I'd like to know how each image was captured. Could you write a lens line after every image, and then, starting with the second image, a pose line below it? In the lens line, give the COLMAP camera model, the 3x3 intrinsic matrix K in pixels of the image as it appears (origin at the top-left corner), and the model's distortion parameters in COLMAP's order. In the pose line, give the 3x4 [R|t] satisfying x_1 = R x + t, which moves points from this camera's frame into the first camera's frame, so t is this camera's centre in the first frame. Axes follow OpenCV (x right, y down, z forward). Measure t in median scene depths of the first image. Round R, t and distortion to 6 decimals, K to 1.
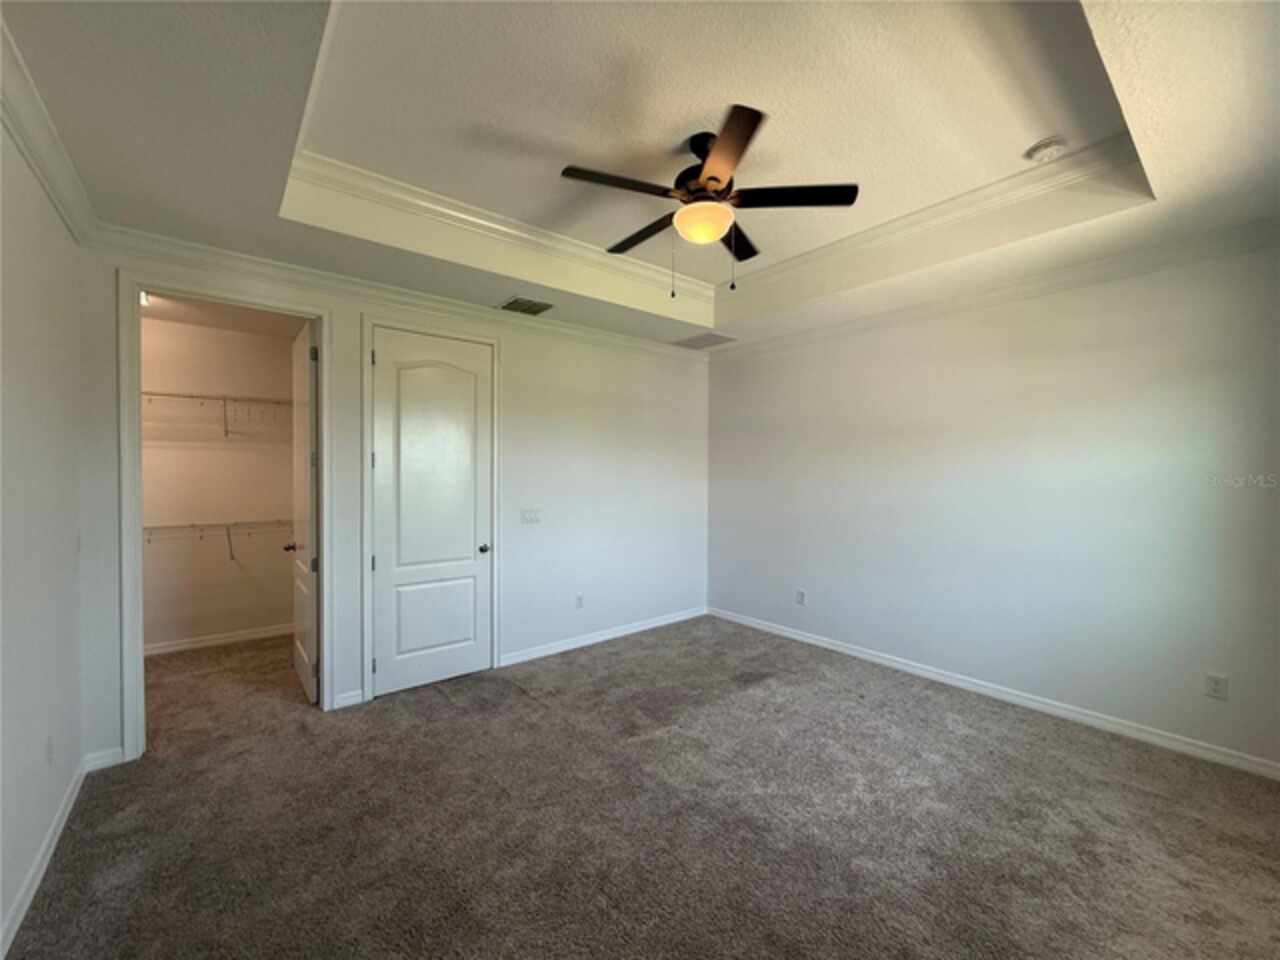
lens RADIAL K [[516.4, 0, 641.7], [0, 516.4, 476.1], [0, 0, 1]] dist [0.001172, -0.000146]
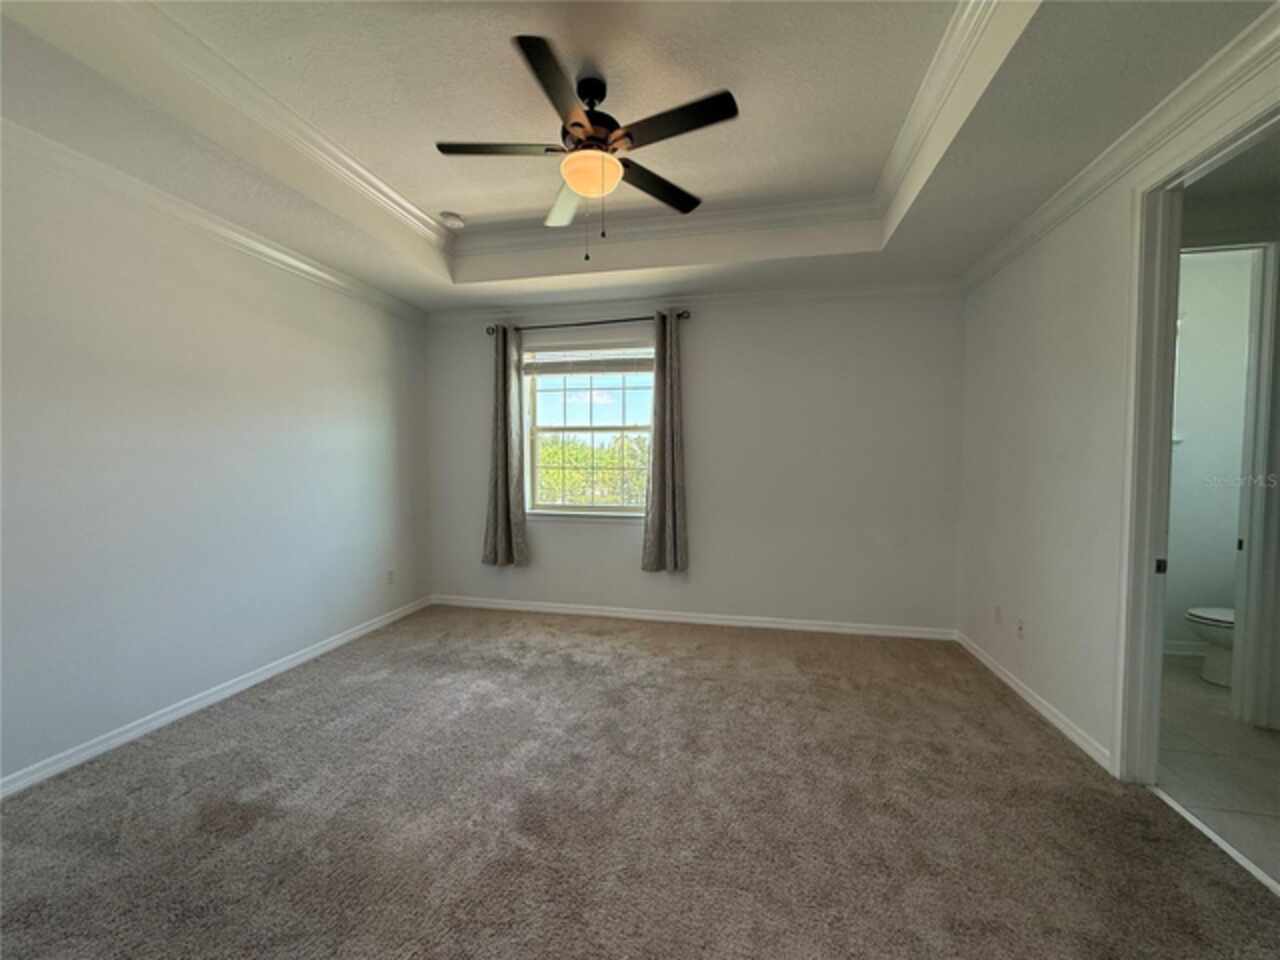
lens RADIAL K [[516.4, 0, 641.7], [0, 516.4, 476.1], [0, 0, 1]] dist [0.001172, -0.000146]
pose [[-0.628008, -0.025471, 0.777790, -0.611170], [0.005495, 0.999294, 0.037161, 0.035503], [-0.778188, 0.027611, -0.627424, 1.339436]]
